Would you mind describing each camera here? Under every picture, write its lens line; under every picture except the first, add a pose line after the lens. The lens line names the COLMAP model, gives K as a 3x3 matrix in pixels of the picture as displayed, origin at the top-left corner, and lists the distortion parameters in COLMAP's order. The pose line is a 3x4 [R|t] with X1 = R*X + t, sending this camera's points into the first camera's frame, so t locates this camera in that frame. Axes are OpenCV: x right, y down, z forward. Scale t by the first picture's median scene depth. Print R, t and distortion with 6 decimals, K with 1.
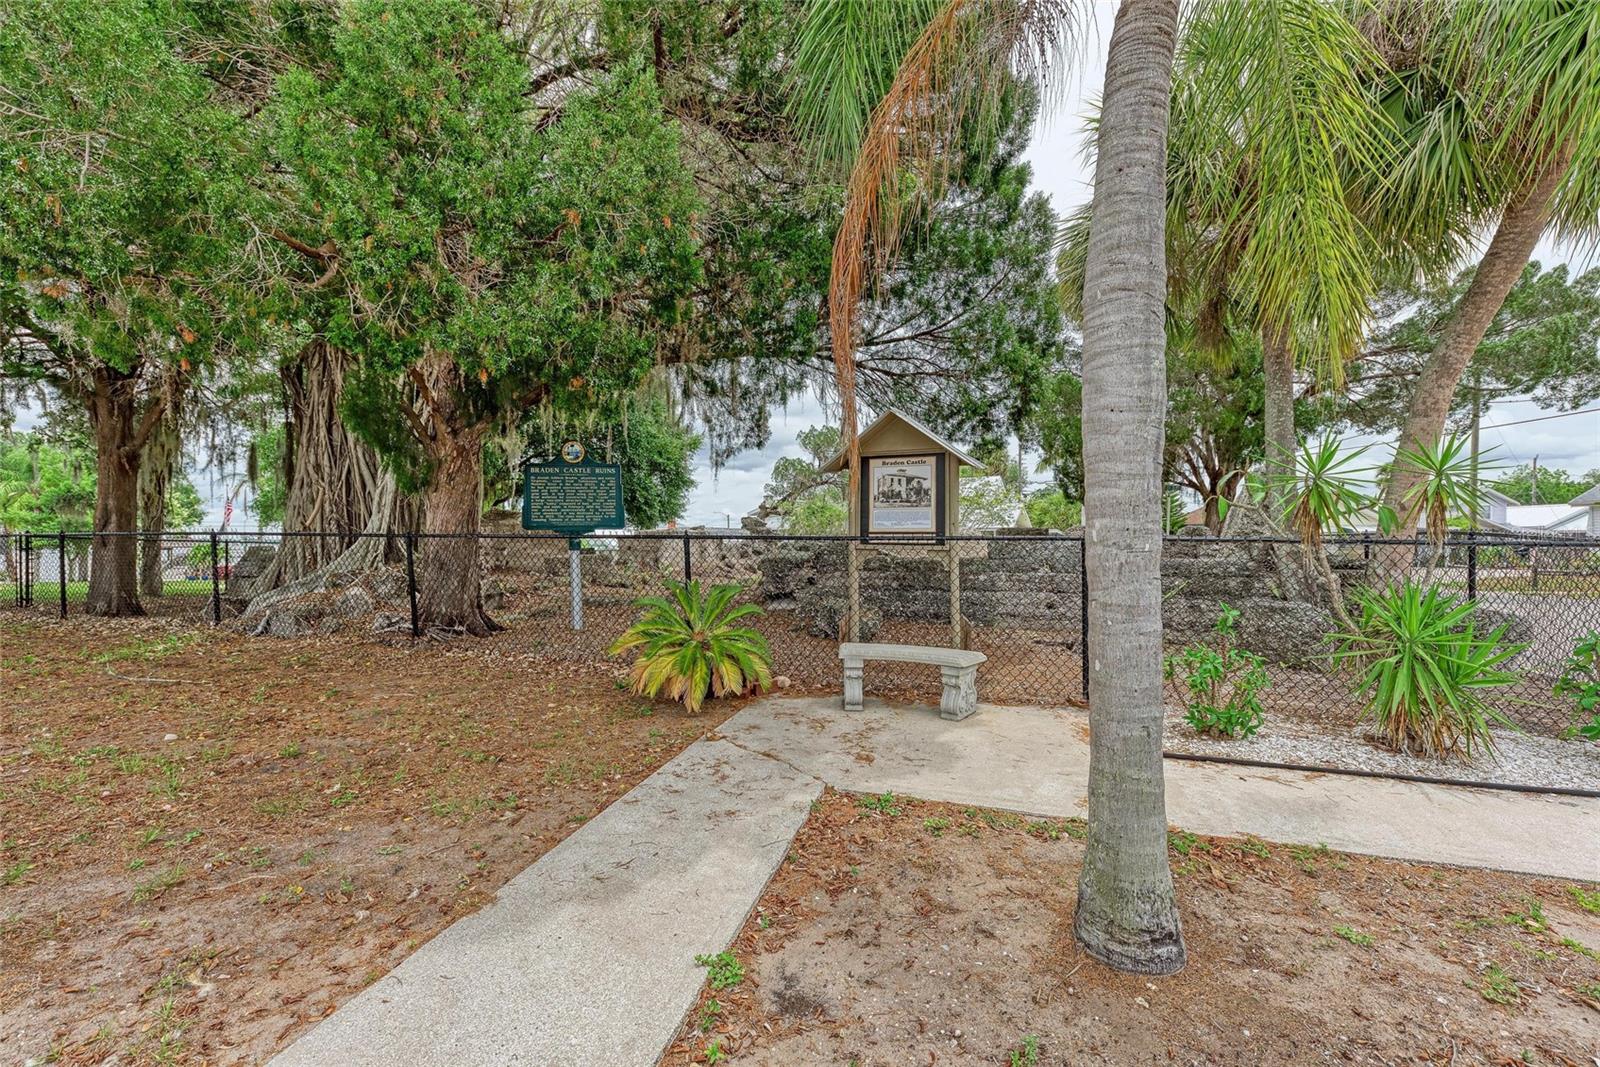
lens RADIAL K [[650.9, 0, 800.0], [0, 650.9, 533.5], [0, 0, 1]] dist [0.000867, -0.000170]
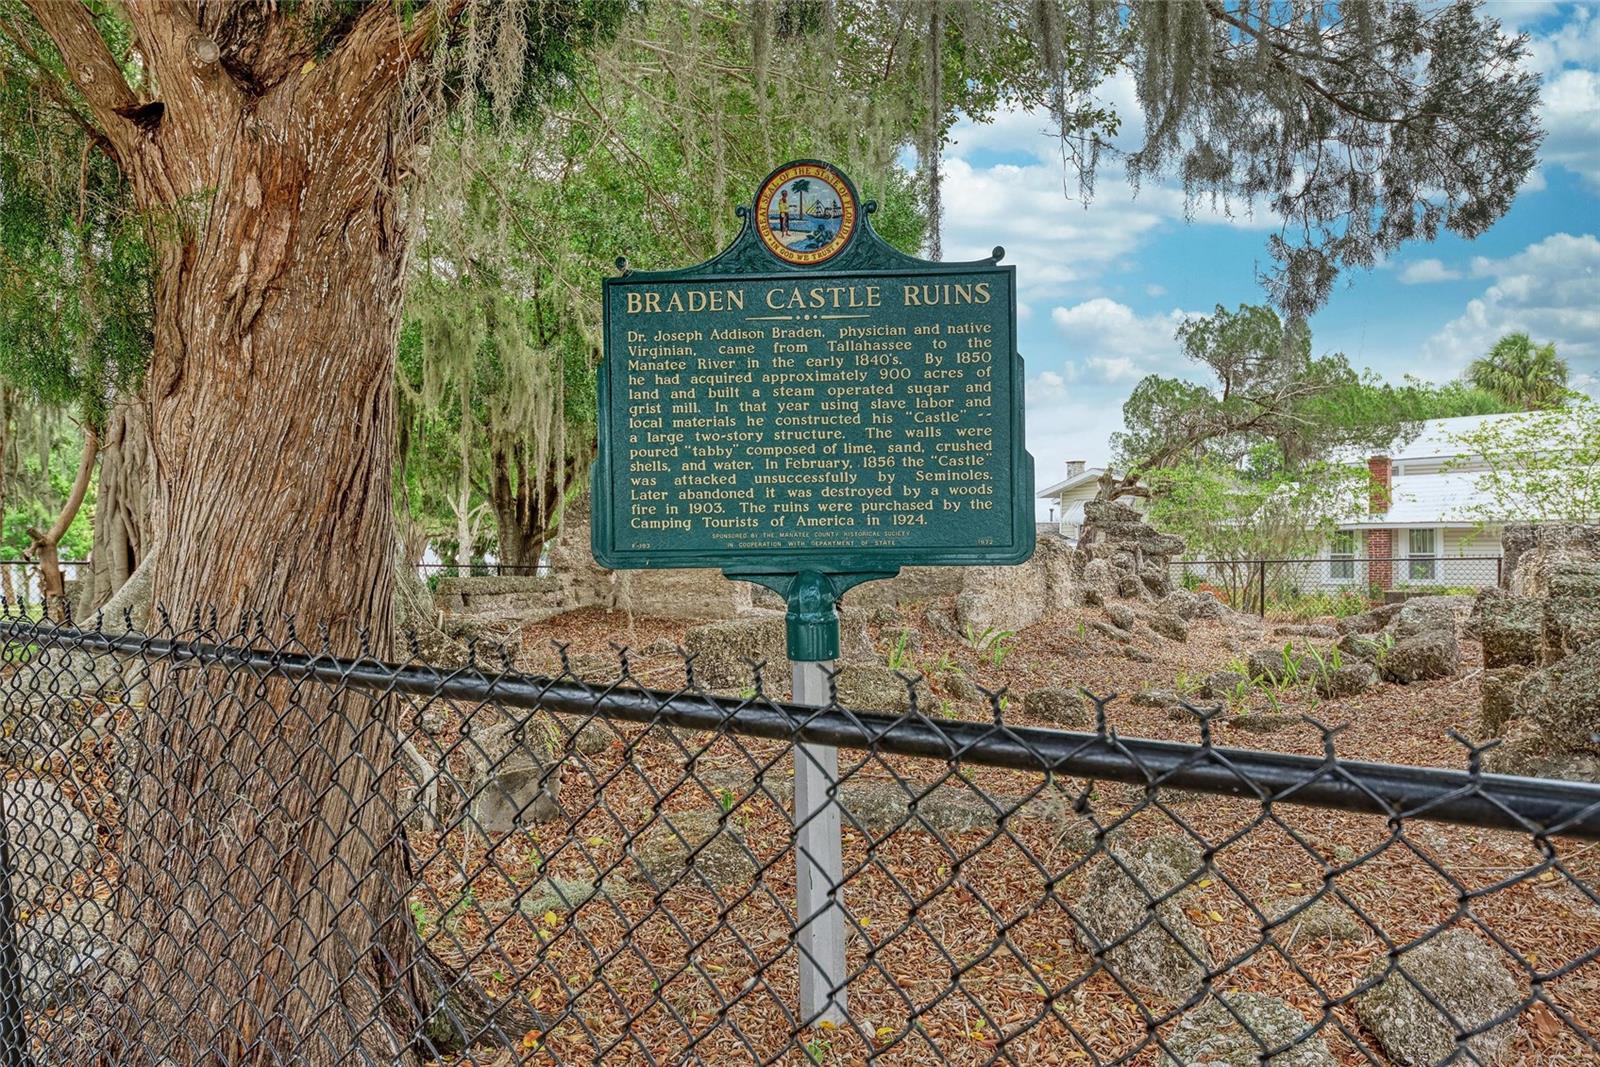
lens RADIAL K [[1107.9, 0, 800.0], [0, 1107.9, 533.5], [0, 0, 1]] dist [-0.000466, -0.000192]
pose [[0.963224, -0.004089, -0.268668, -0.248260], [0.004898, 0.999985, 0.002343, -0.017951], [0.268655, -0.003572, 0.963230, 0.633859]]
